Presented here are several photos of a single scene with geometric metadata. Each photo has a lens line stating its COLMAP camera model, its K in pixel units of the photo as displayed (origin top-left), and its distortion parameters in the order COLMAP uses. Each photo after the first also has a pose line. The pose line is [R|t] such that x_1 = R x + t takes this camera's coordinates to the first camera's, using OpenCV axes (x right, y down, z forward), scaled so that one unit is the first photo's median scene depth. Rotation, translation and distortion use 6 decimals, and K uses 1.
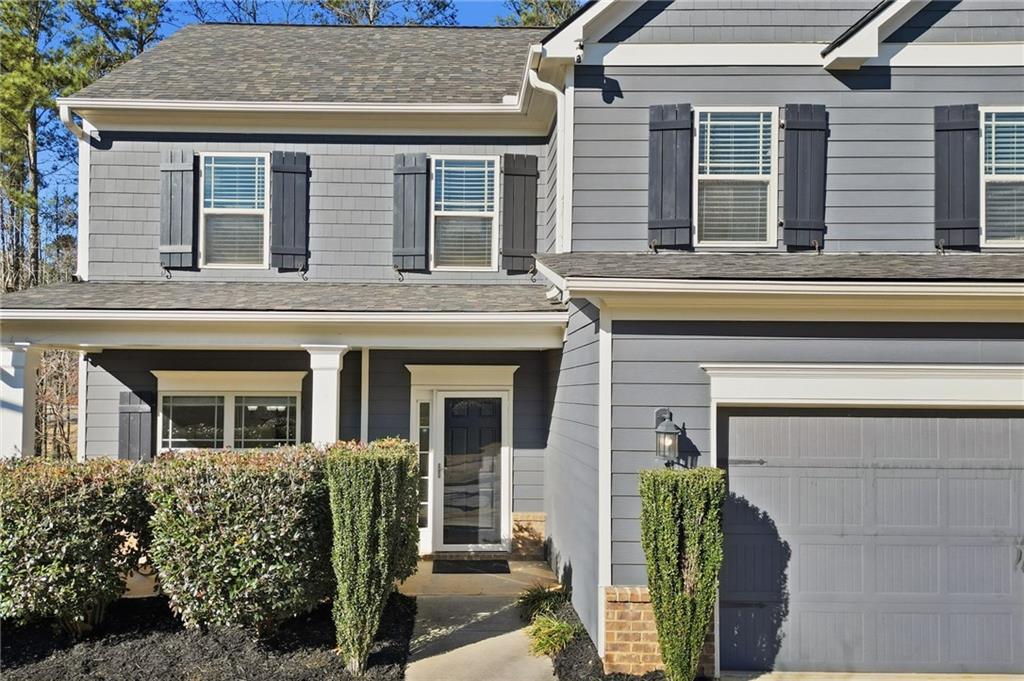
lens RADIAL K [[814.9, 0, 484.7], [0, 814.9, 354.1], [0, 0, 1]] dist [0.050274, -0.019492]
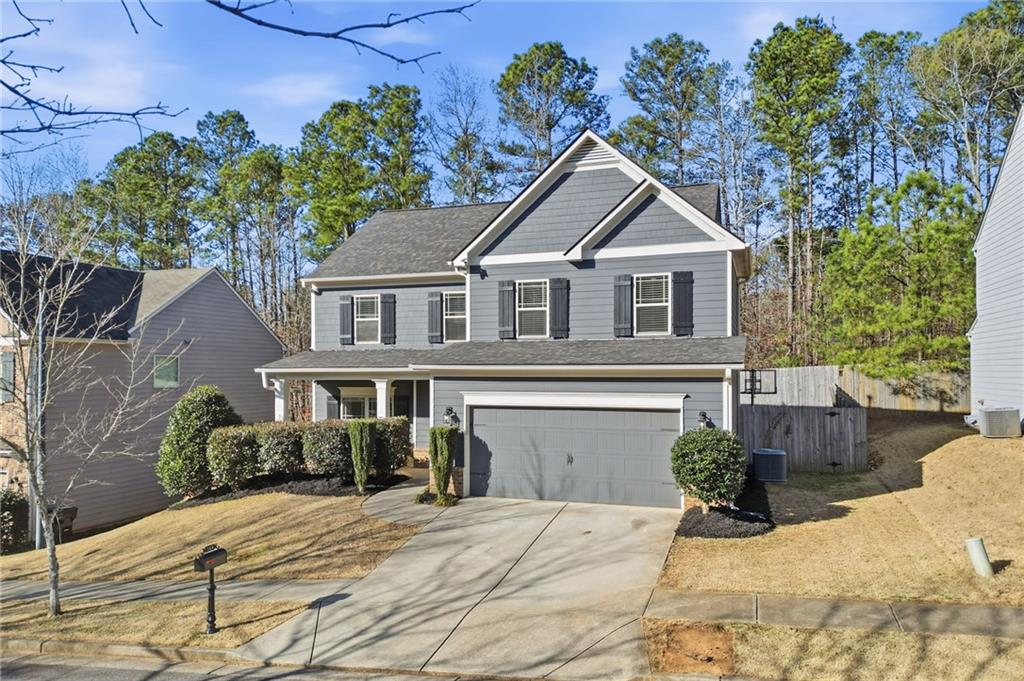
lens RADIAL K [[680.0, 0, 516.2], [0, 680.0, 363.4], [0, 0, 1]] dist [0.048806, -0.006901]
pose [[0.951257, -0.012957, -0.308127, 0.867328], [0.020044, 0.999602, 0.019846, -0.096198], [0.307747, -0.025055, 0.951138, -0.907626]]
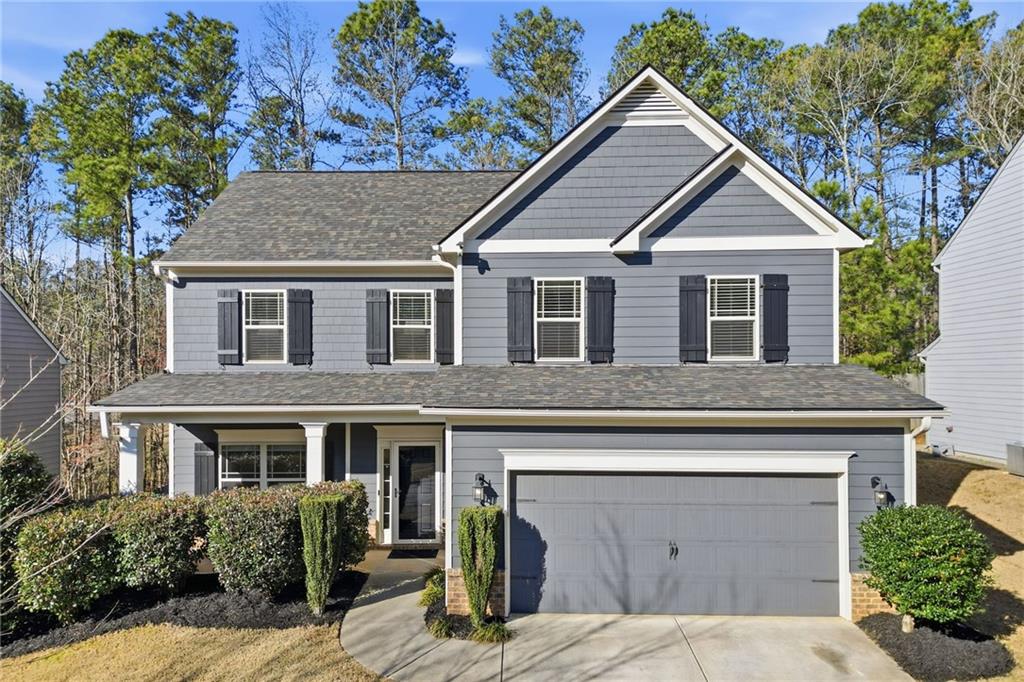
lens RADIAL K [[724.7, 0, 508.6], [0, 724.7, 368.8], [0, 0, 1]] dist [0.041330, -0.013111]
pose [[0.999702, -0.008969, -0.022713, 0.234127], [0.009513, 0.999668, 0.023939, -0.151711], [0.022491, -0.024148, 0.999455, -0.467262]]
